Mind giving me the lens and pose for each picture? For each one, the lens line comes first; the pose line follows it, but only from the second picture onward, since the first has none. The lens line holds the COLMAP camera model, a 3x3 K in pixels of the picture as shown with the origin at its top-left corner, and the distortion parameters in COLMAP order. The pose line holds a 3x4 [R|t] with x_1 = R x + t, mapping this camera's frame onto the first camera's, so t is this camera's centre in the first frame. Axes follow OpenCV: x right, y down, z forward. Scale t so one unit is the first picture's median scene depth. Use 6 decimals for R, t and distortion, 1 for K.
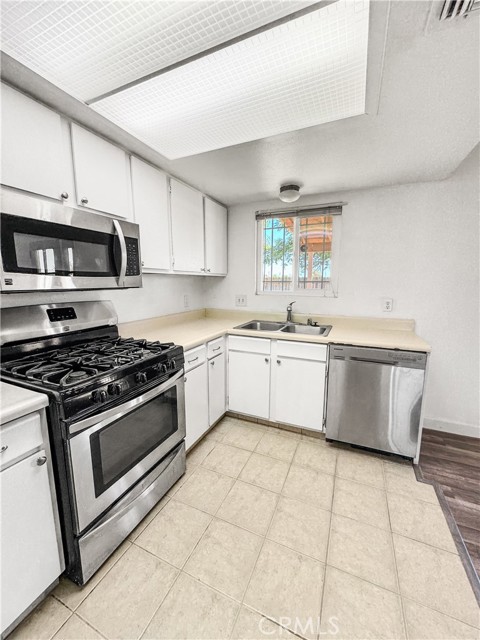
lens RADIAL K [[256.4, 0, 240.9], [0, 256.4, 319.8], [0, 0, 1]] dist [-0.000707, 0.000681]
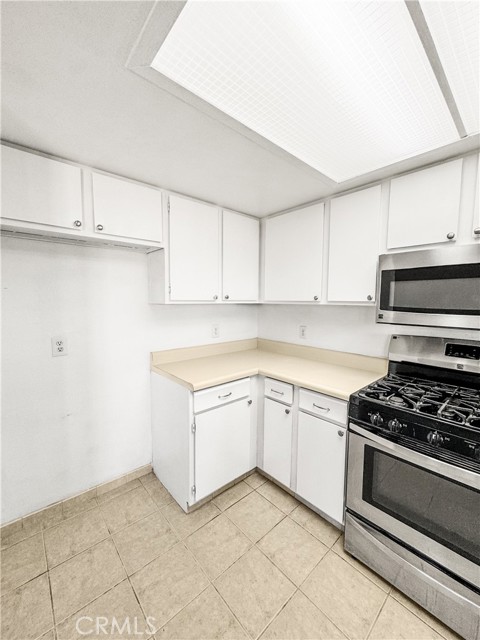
lens RADIAL K [[256.4, 0, 240.7], [0, 256.4, 320.2], [0, 0, 1]] dist [-0.000707, 0.000681]
pose [[-0.403936, 0.067344, -0.912305, 0.431678], [-0.147875, 0.979364, 0.137768, -0.122547], [0.902756, 0.190556, -0.385641, 0.495812]]
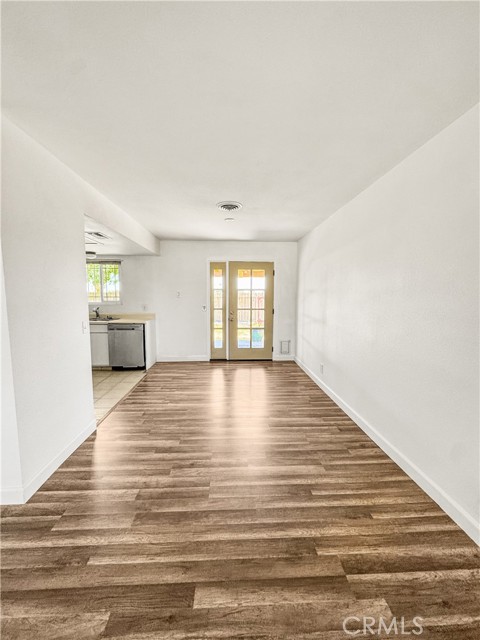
lens RADIAL K [[256.4, 0, 239.4], [0, 256.4, 320.0], [0, 0, 1]] dist [-0.000707, 0.000681]
pose [[0.894693, -0.041147, 0.444783, 0.412645], [0.063979, 0.997286, -0.036438, 0.239152], [-0.442076, 0.061057, 0.894897, -1.664299]]
